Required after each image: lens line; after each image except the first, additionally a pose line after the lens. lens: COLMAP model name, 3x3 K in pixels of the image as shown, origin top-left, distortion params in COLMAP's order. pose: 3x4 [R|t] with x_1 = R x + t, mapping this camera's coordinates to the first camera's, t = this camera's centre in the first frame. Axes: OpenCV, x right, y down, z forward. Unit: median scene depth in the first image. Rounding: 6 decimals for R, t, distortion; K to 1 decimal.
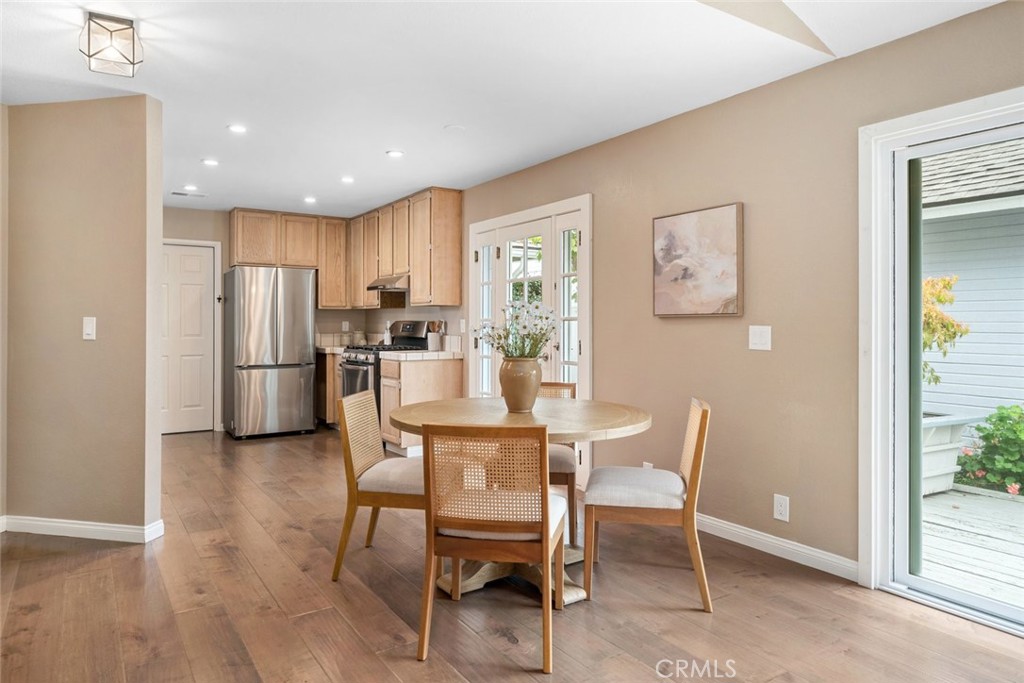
lens RADIAL K [[638.7, 0, 510.0], [0, 638.7, 313.2], [0, 0, 1]] dist [0.000725, 0.001040]
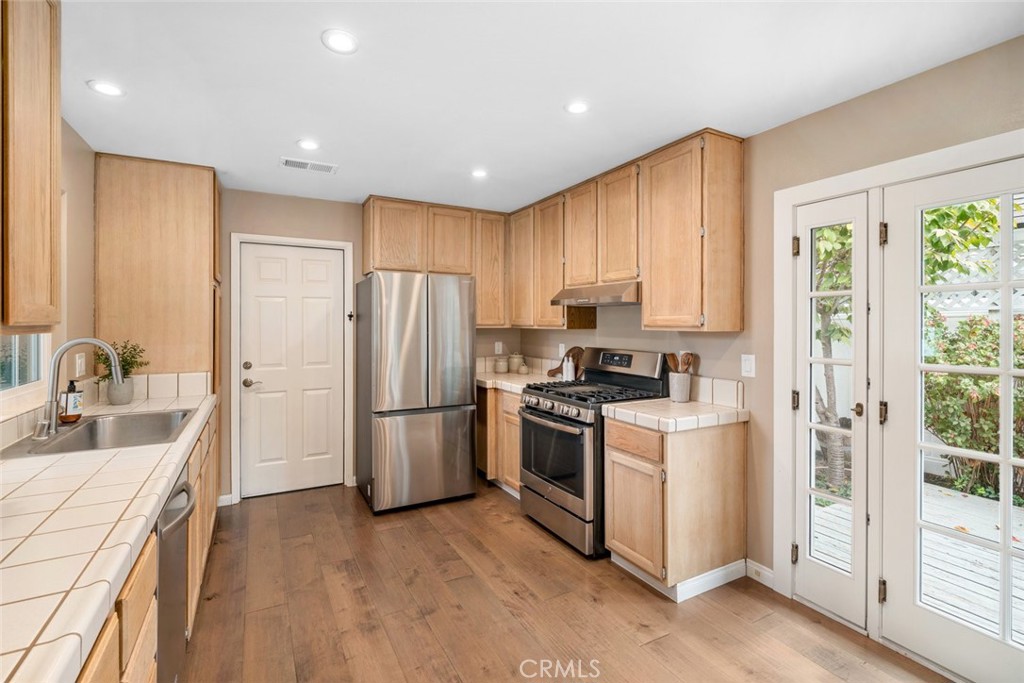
lens RADIAL K [[470.0, 0, 509.3], [0, 470.0, 321.9], [0, 0, 1]] dist [-0.000380, -0.000172]
pose [[0.996015, 0.000976, -0.089184, -0.231528], [-0.000120, 0.999954, 0.009603, -0.022811], [0.089190, -0.009554, 0.995969, 0.489974]]
